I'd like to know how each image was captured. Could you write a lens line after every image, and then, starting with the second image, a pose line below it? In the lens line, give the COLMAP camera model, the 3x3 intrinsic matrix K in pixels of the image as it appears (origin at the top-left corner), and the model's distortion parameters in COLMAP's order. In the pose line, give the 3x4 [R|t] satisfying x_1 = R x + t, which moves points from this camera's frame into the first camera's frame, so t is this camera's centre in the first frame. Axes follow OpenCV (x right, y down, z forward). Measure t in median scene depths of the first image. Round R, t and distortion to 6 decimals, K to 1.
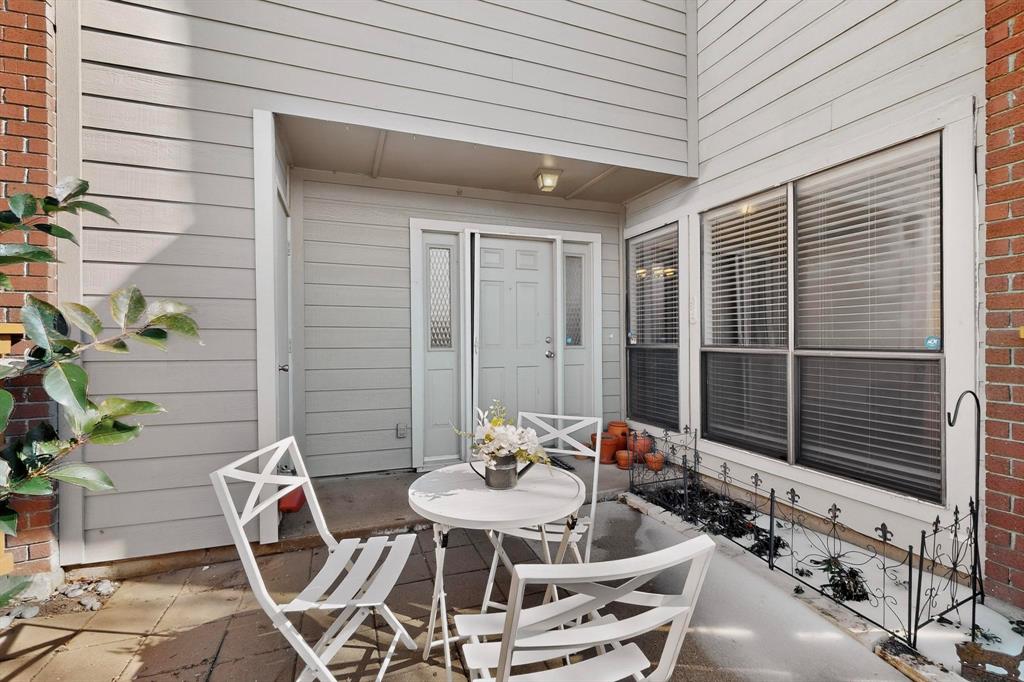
lens RADIAL K [[445.6, 0, 511.2], [0, 445.6, 339.1], [0, 0, 1]] dist [0.000304, -0.000289]
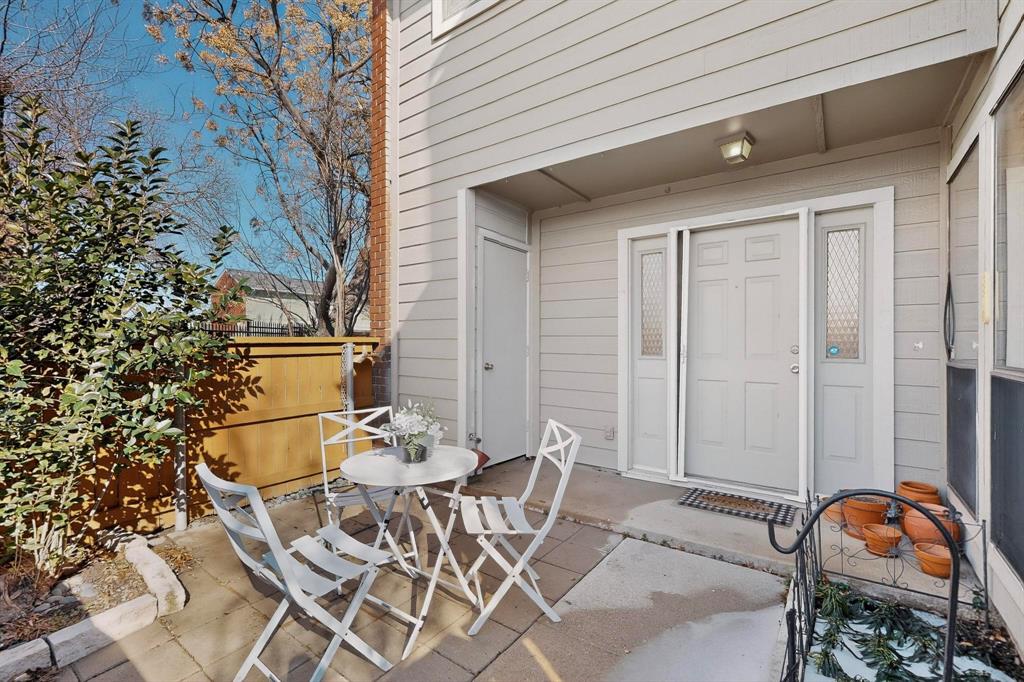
lens RADIAL K [[449.6, 0, 512.6], [0, 449.6, 347.7], [0, 0, 1]] dist [0.001361, -0.000016]
pose [[0.555396, 0.011734, -0.831503, 0.514450], [-0.006691, 0.999931, 0.009642, -0.006452], [0.831559, 0.000209, 0.555437, 0.213889]]
